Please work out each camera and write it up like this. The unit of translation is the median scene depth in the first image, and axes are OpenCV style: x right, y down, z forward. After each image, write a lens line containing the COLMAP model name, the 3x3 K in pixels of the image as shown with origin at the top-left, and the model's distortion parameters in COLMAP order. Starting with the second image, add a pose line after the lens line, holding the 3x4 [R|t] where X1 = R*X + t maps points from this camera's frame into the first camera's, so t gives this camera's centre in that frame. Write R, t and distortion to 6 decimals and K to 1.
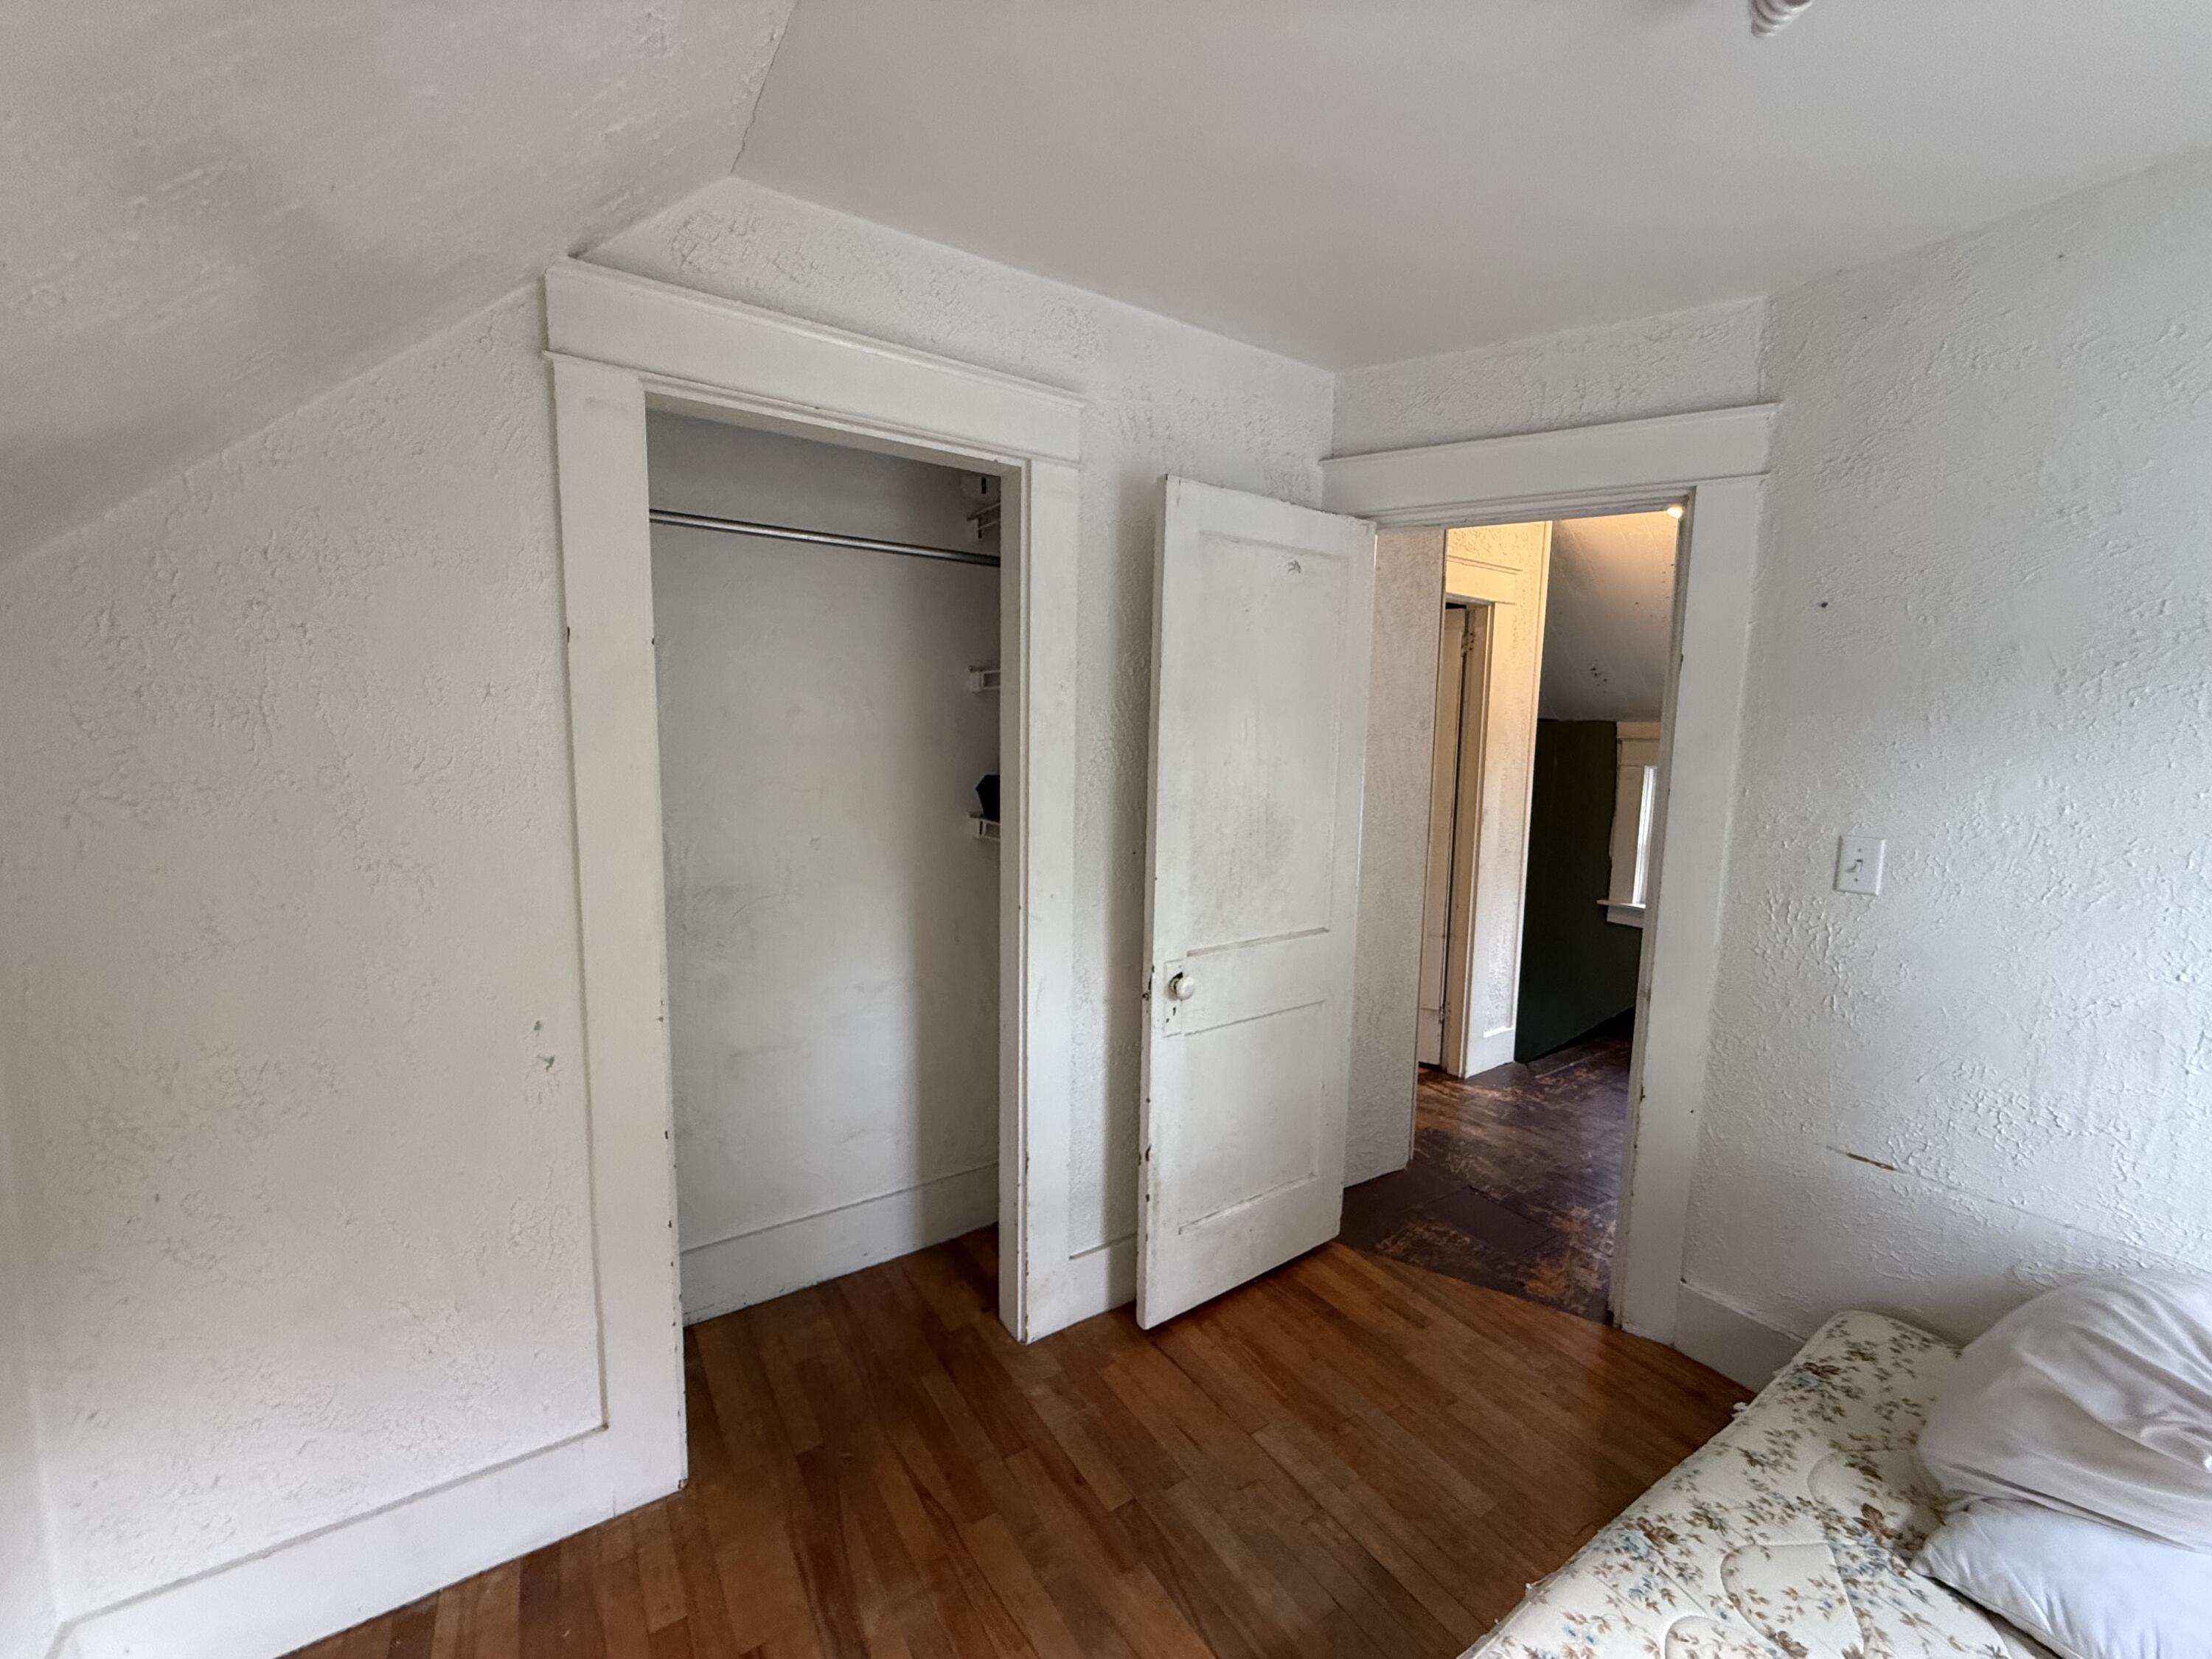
lens RADIAL K [[883.2, 0, 1106.0], [0, 883.2, 825.2], [0, 0, 1]] dist [0.000337, -0.000089]
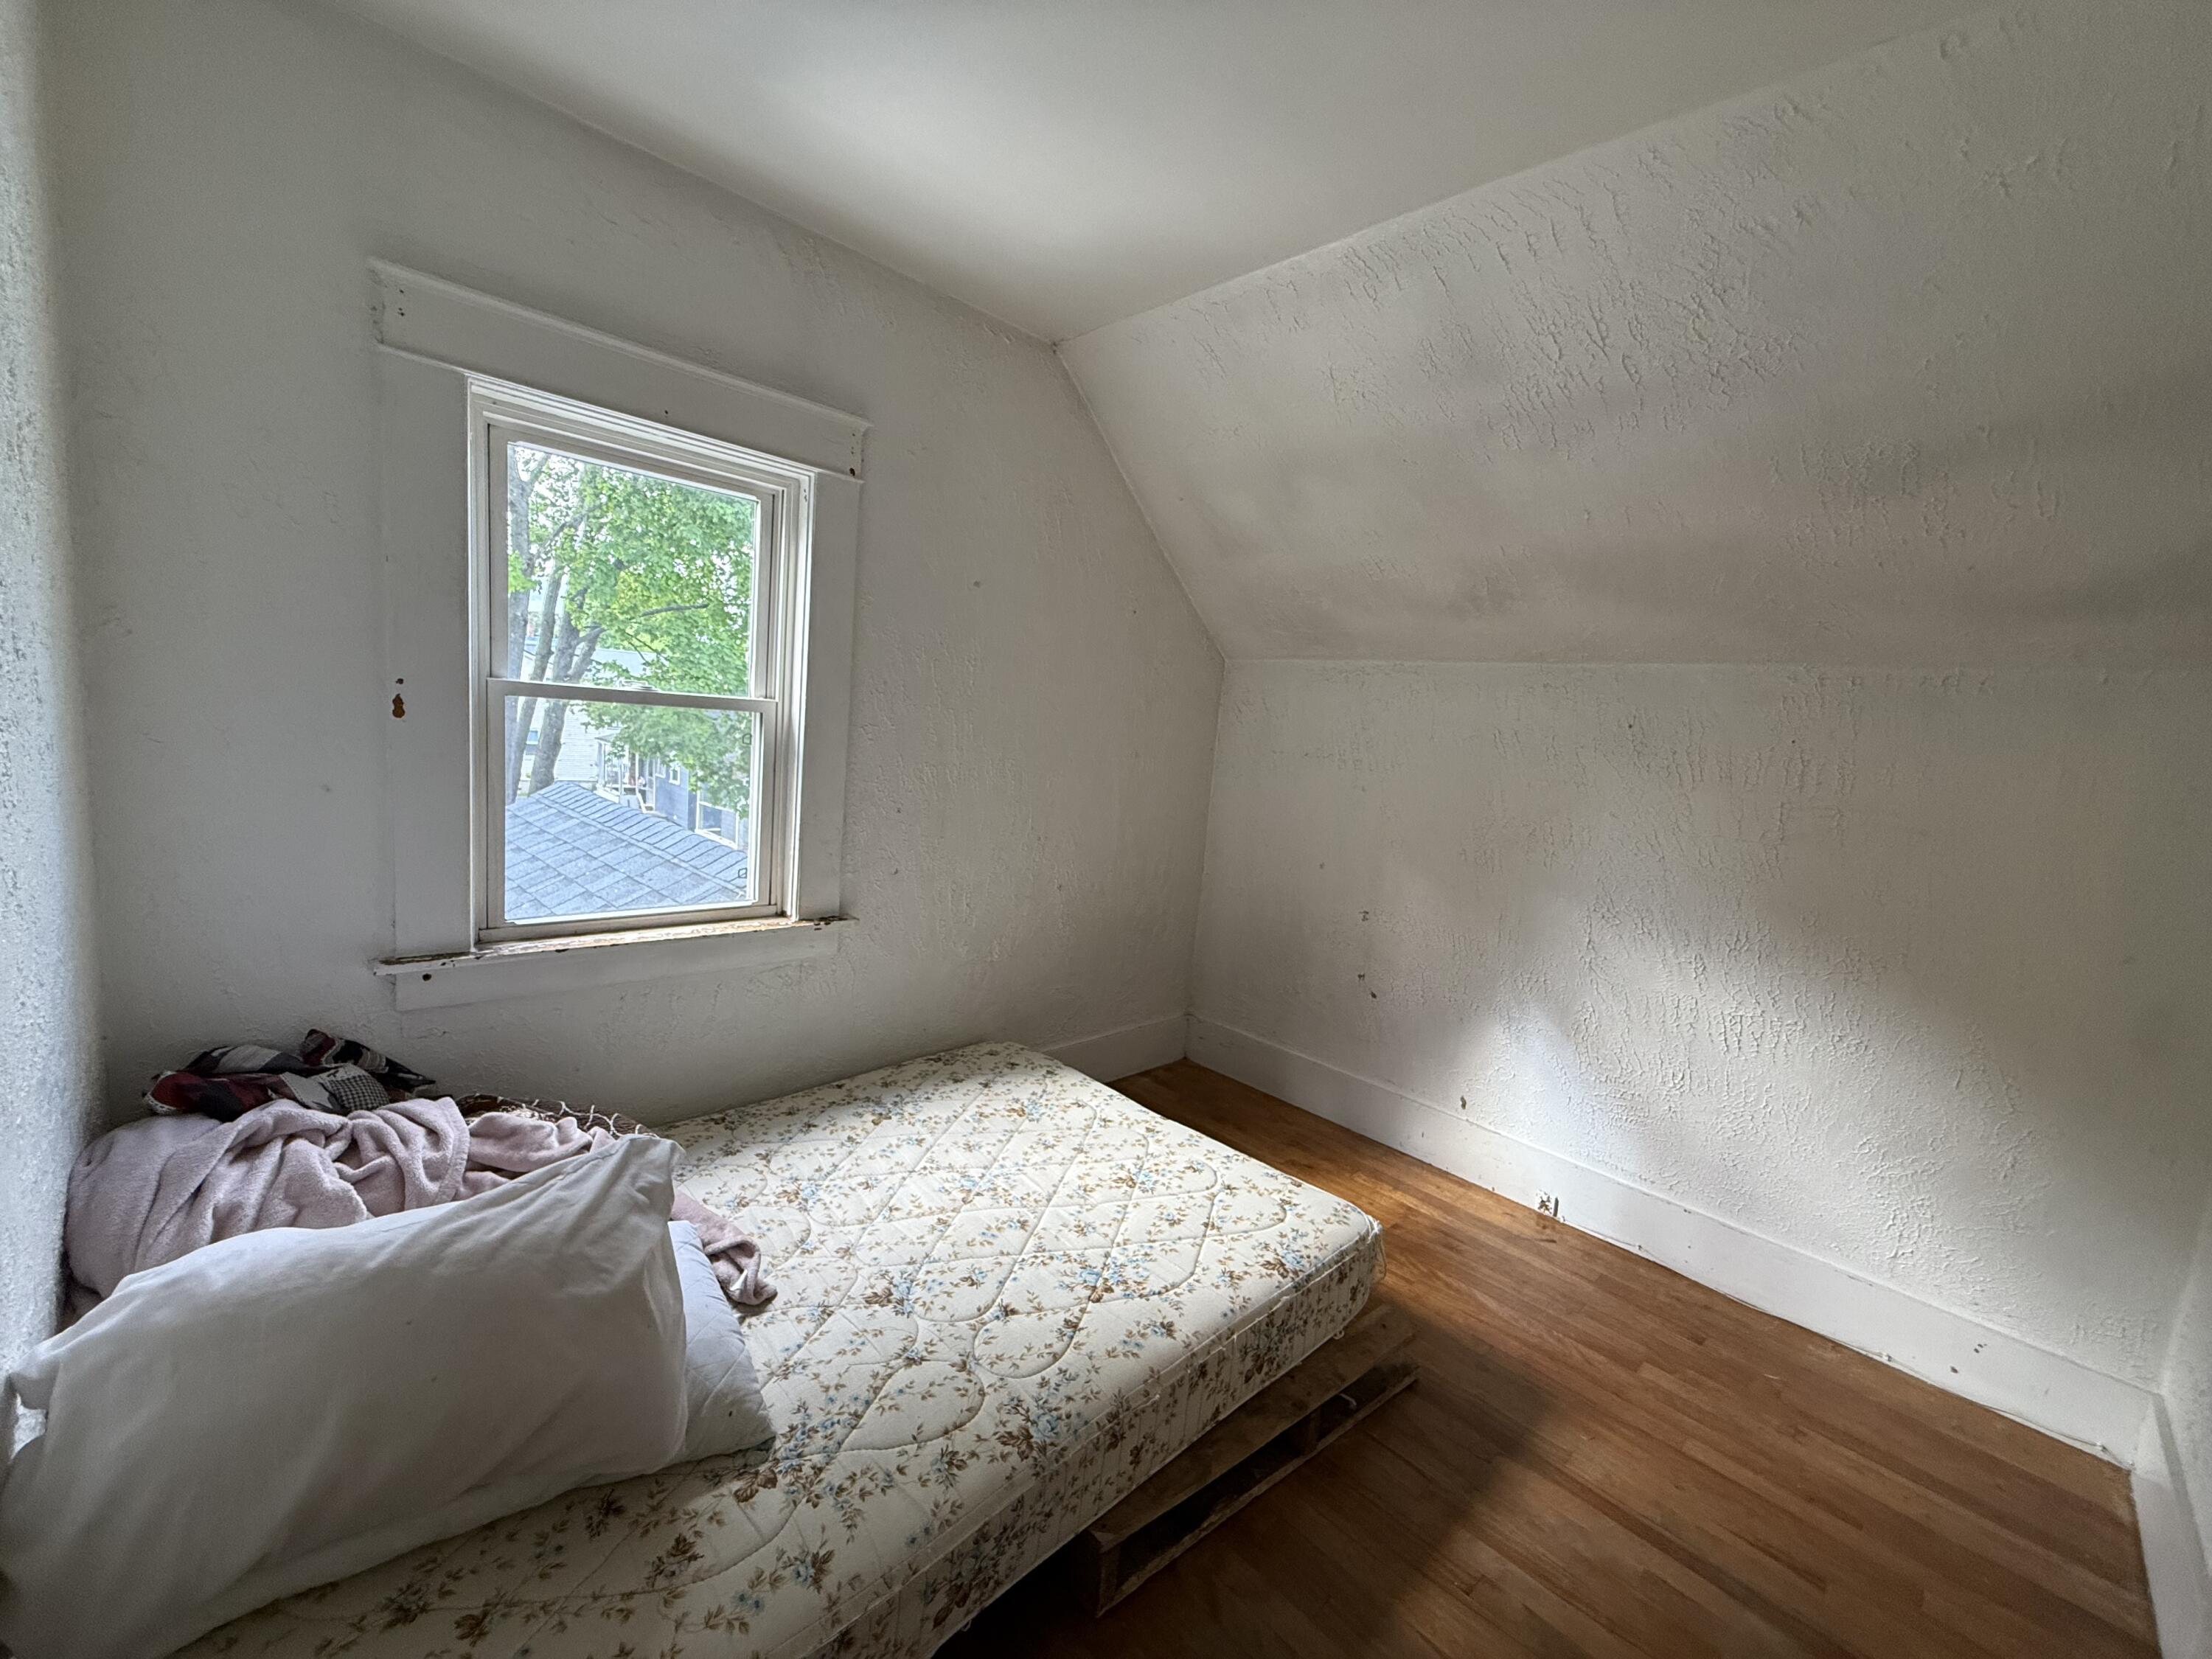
lens RADIAL K [[883.2, 0, 1111.0], [0, 883.2, 816.2], [0, 0, 1]] dist [0.000337, -0.000089]
pose [[-0.976317, -0.084151, -0.199309, 0.685027], [-0.128394, 0.966850, 0.220717, -0.073572], [0.174128, 0.241080, -0.954756, 1.568354]]
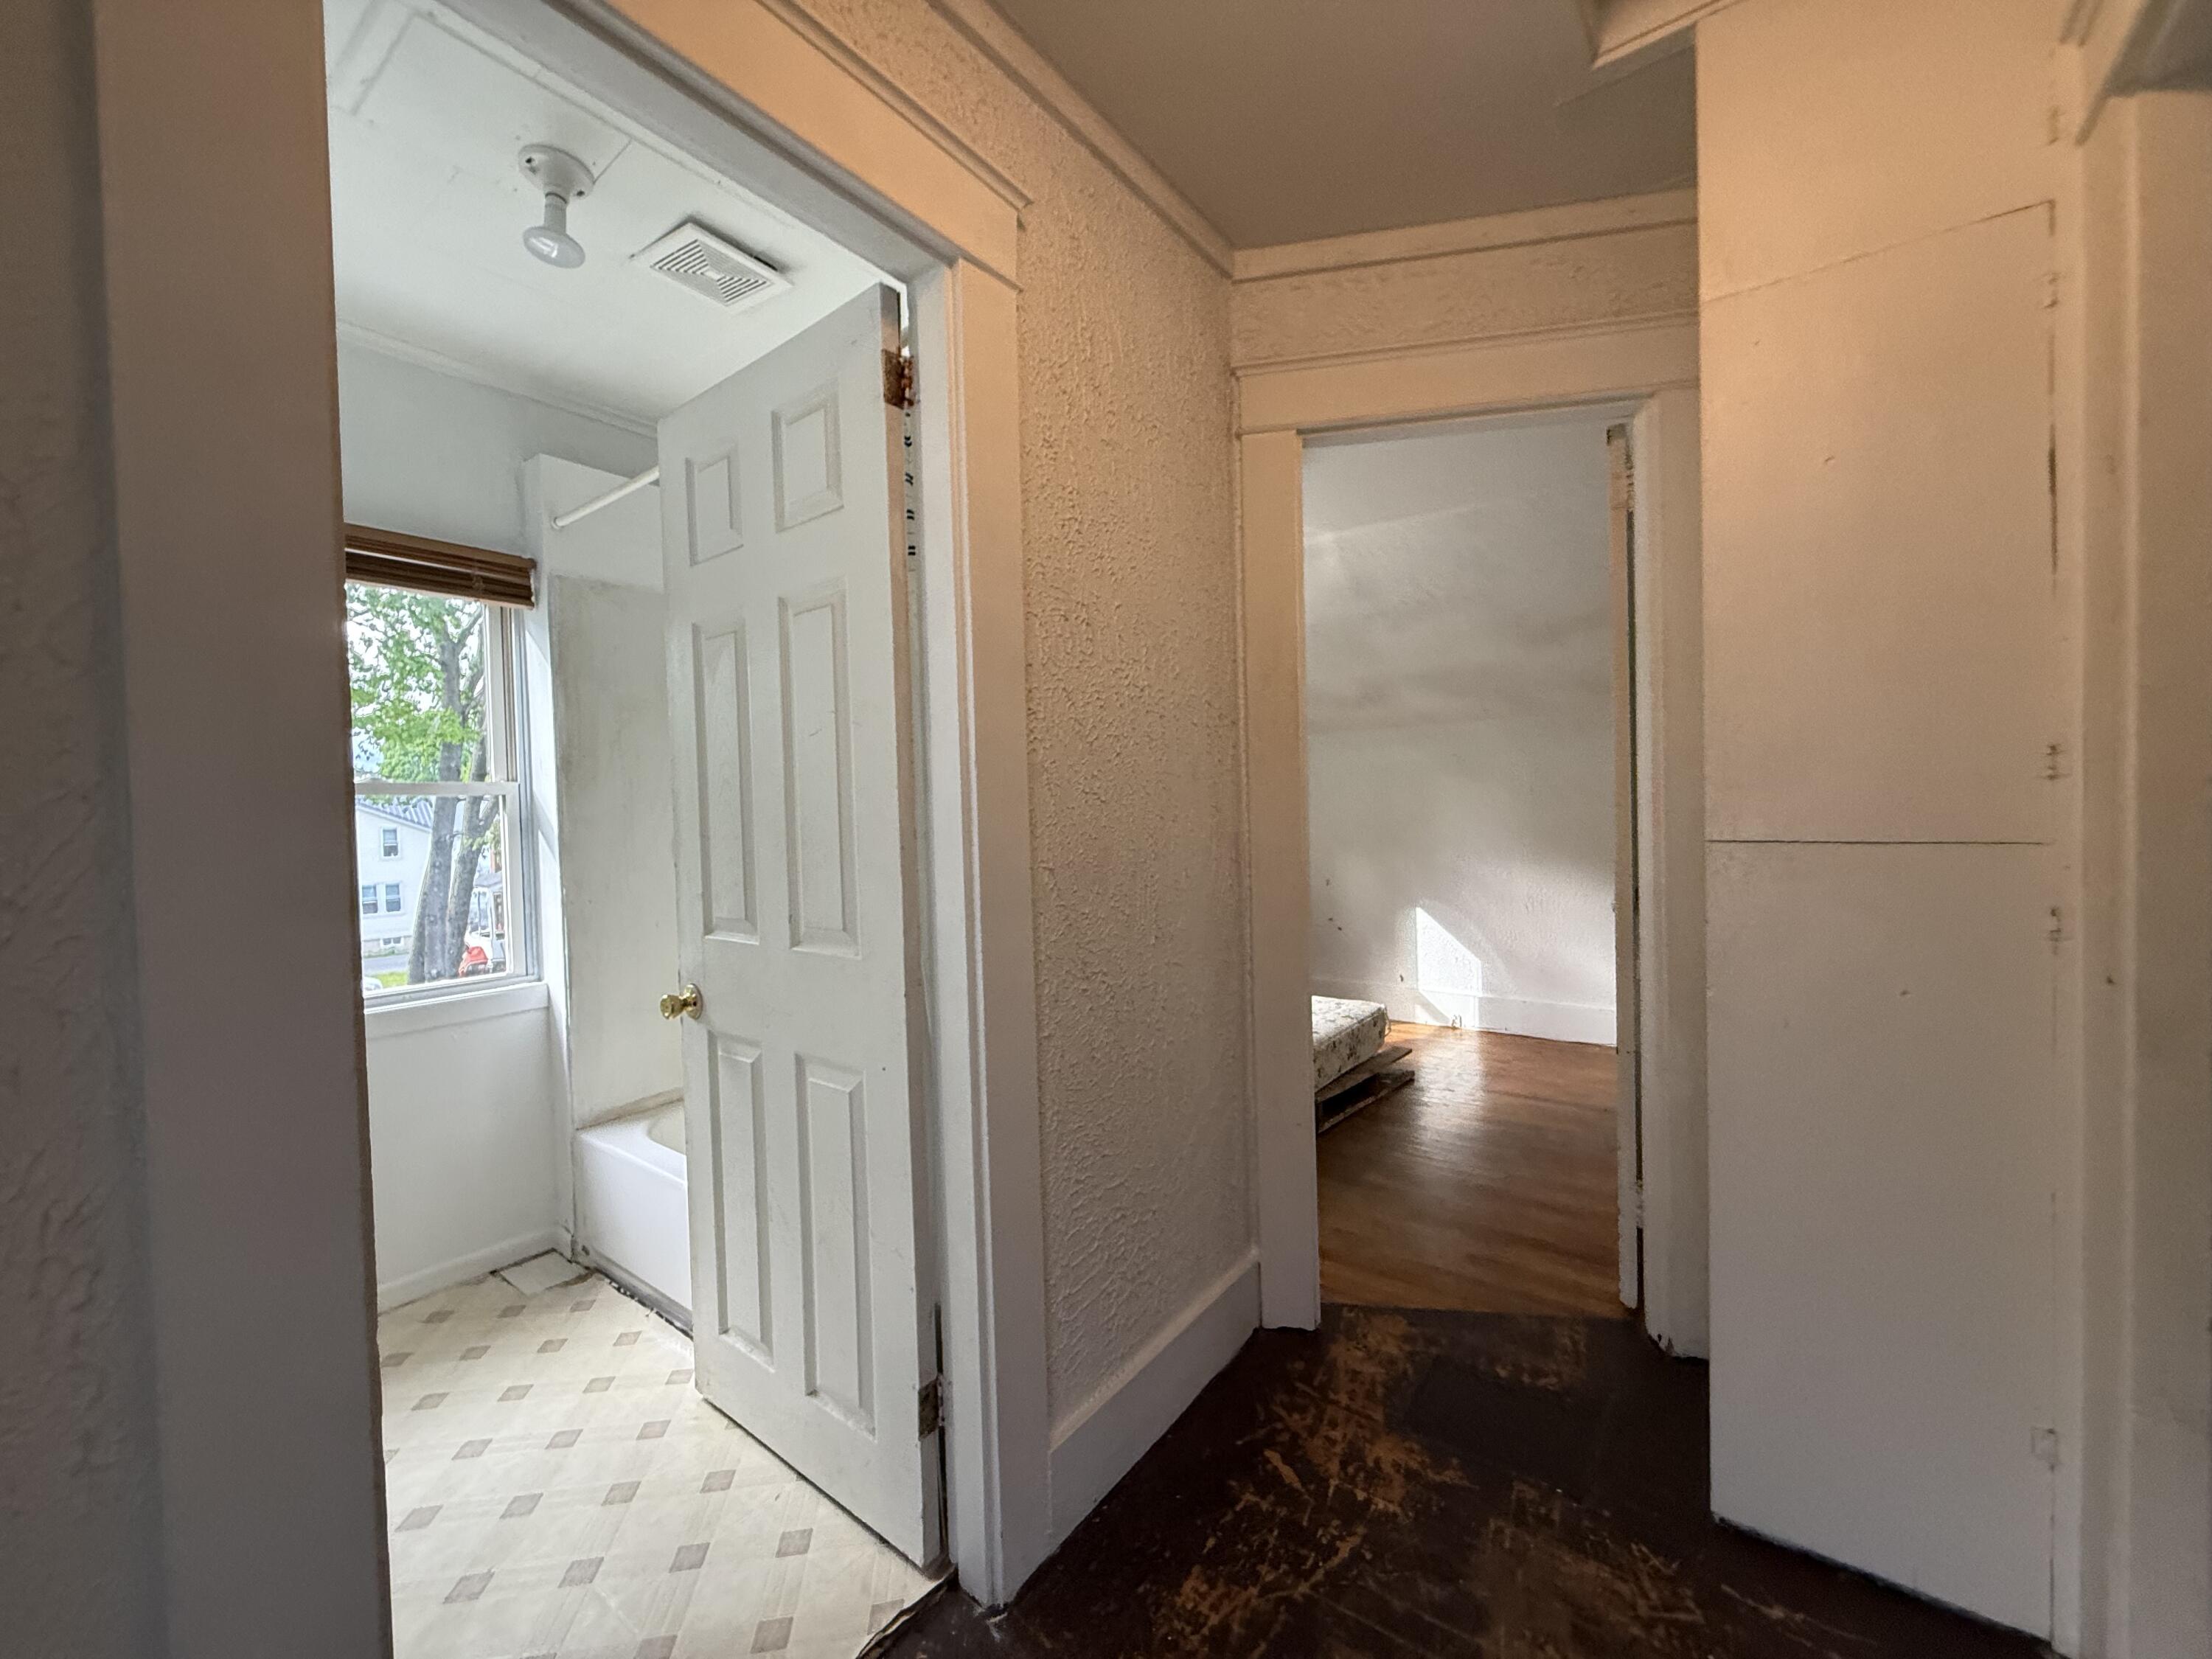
lens RADIAL K [[883.2, 0, 1100.4], [0, 883.2, 827.4], [0, 0, 1]] dist [0.000337, -0.000089]
pose [[-0.940531, 0.012097, -0.339492, 1.678807], [-0.028564, 0.993011, 0.114516, -0.070530], [0.338504, 0.117403, -0.933612, 2.655150]]
